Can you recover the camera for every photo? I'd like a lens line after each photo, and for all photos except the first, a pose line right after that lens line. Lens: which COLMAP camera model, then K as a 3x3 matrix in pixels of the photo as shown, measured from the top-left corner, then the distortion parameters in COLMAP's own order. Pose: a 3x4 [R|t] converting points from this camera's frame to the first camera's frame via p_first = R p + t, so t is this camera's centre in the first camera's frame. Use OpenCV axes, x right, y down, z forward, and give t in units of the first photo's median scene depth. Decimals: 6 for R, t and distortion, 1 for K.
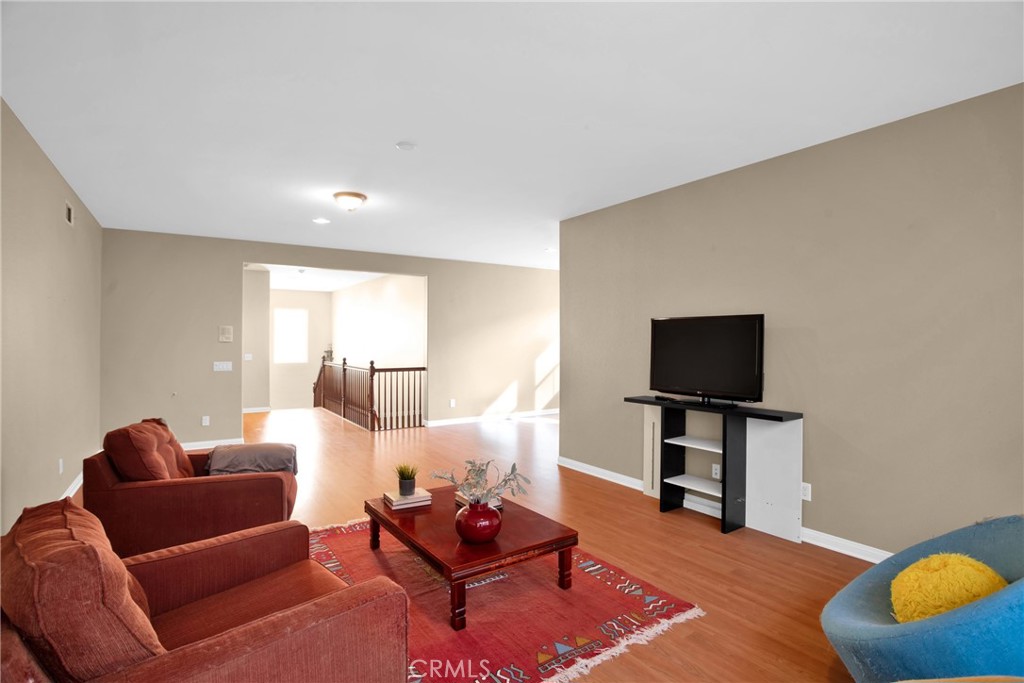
lens RADIAL K [[498.0, 0, 511.2], [0, 498.0, 340.0], [0, 0, 1]] dist [-0.067152, 0.026036]
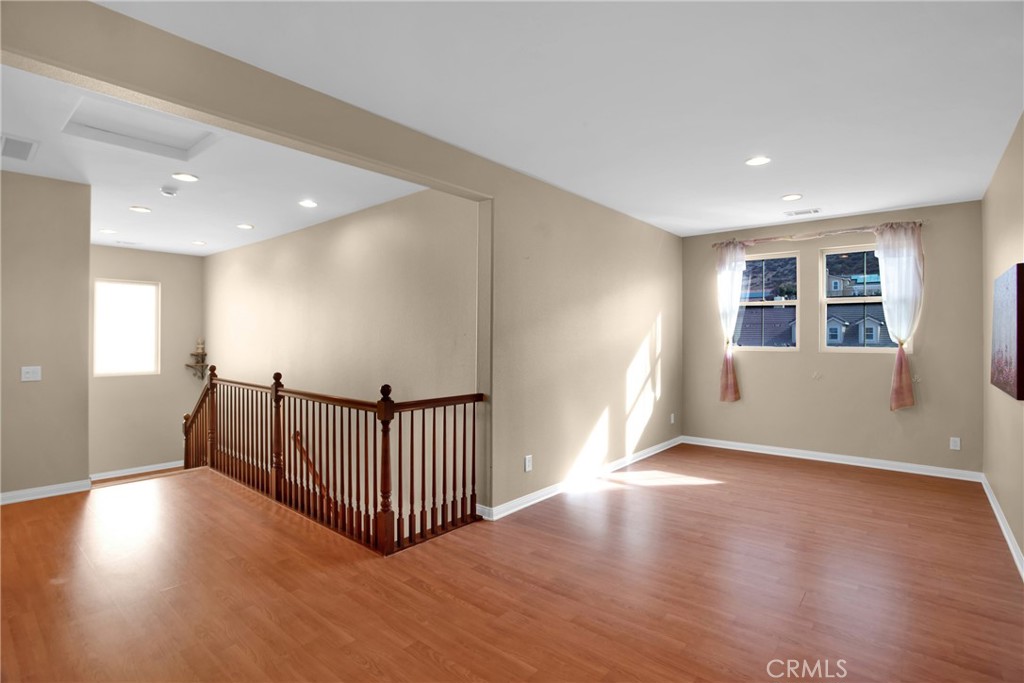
lens RADIAL K [[498.0, 0, 515.4], [0, 498.0, 335.2], [0, 0, 1]] dist [-0.067152, 0.026036]
pose [[0.960815, 0.003575, 0.277168, -0.276808], [-0.001998, 0.999980, -0.005975, 0.002433], [-0.277184, 0.005187, 0.960803, 0.542858]]
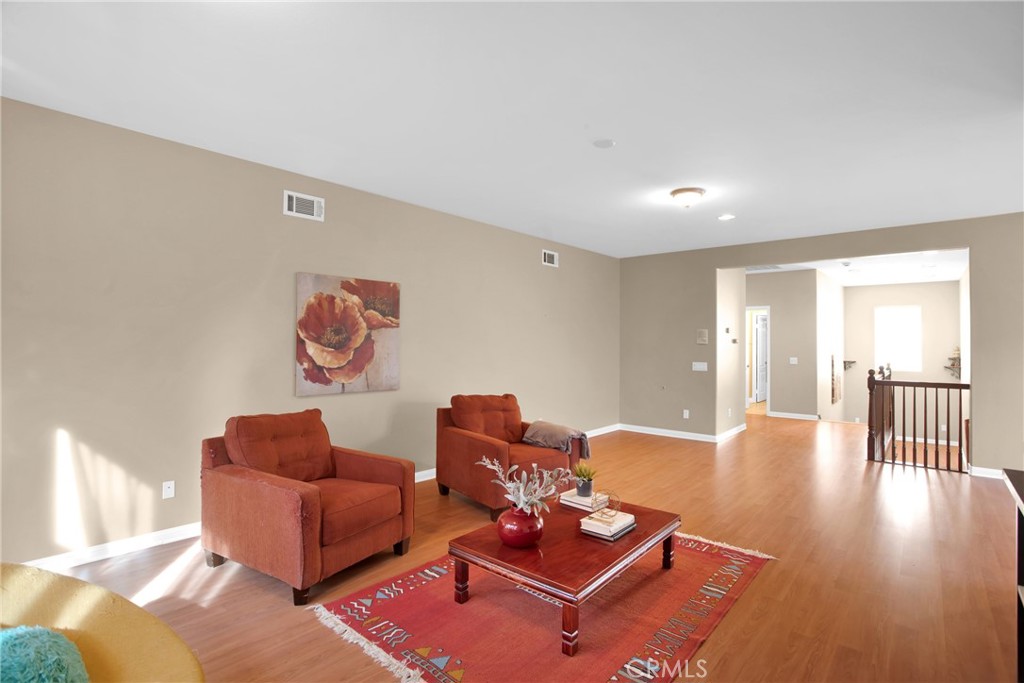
lens RADIAL K [[498.0, 0, 506.2], [0, 498.0, 334.5], [0, 0, 1]] dist [-0.067152, 0.026036]
pose [[0.254339, -0.012831, -0.967030, 0.296993], [-0.006454, 0.999867, -0.014964, 0.001294], [0.967093, 0.010047, 0.254223, 0.243300]]
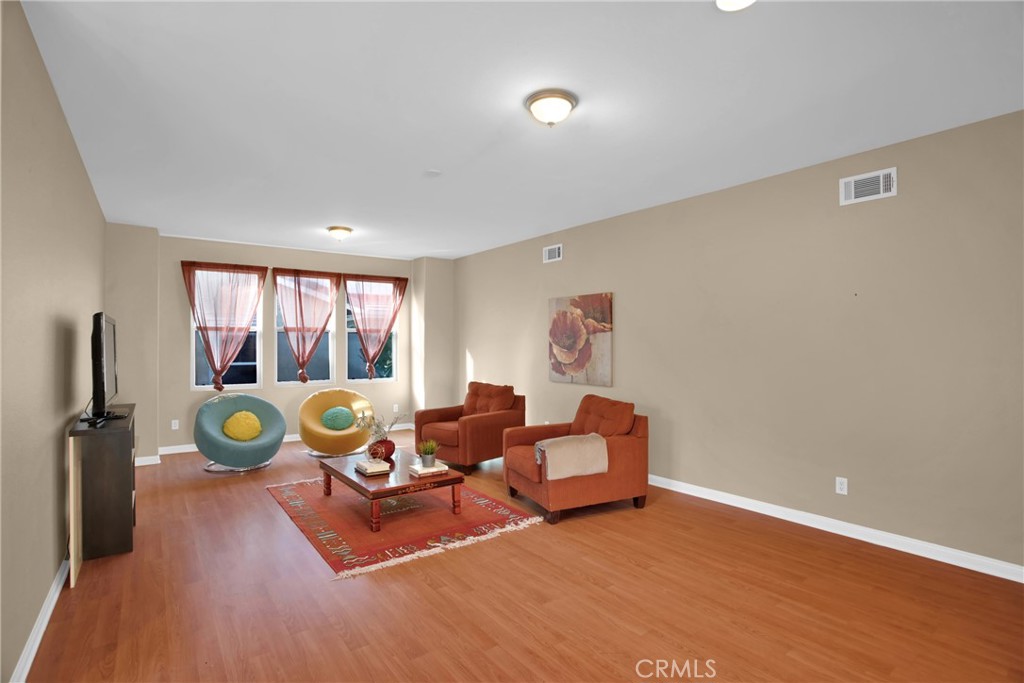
lens RADIAL K [[498.0, 0, 515.2], [0, 498.0, 338.2], [0, 0, 1]] dist [-0.067152, 0.026036]
pose [[-0.998288, -0.000613, -0.058487, -0.140305], [0.000219, 0.999899, -0.014217, 0.003197], [0.058490, -0.014206, -0.998187, 0.922766]]
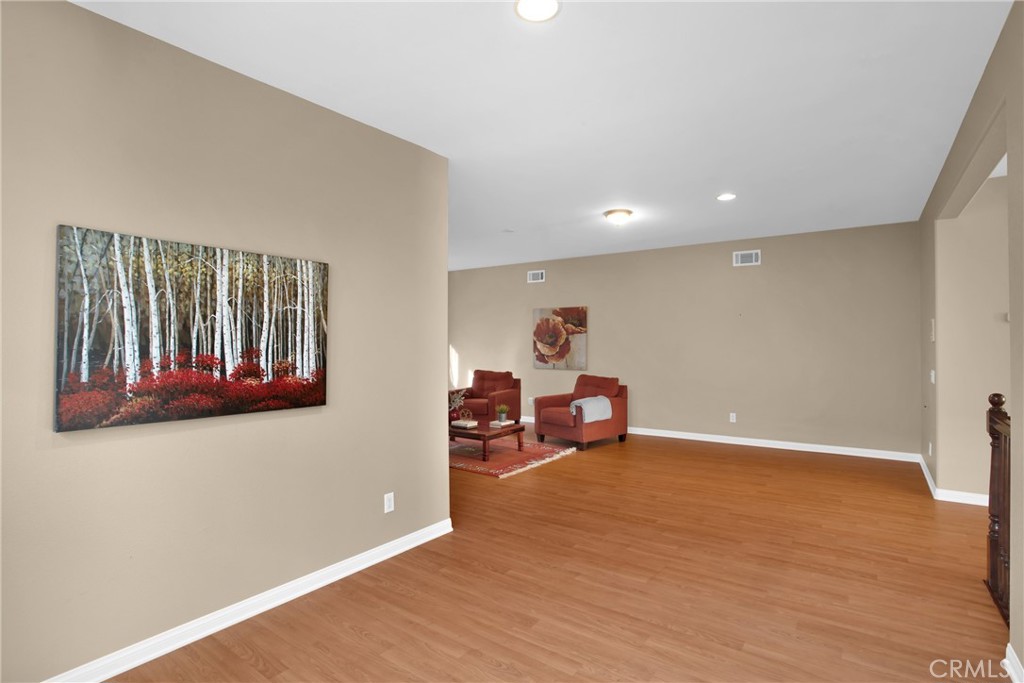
lens RADIAL K [[498.0, 0, 520.2], [0, 498.0, 345.0], [0, 0, 1]] dist [-0.067152, 0.026036]
pose [[-0.934243, 0.002701, -0.356626, 0.167839], [0.001218, 0.999990, 0.004382, 0.003988], [0.356635, 0.003659, -0.934237, 1.146127]]
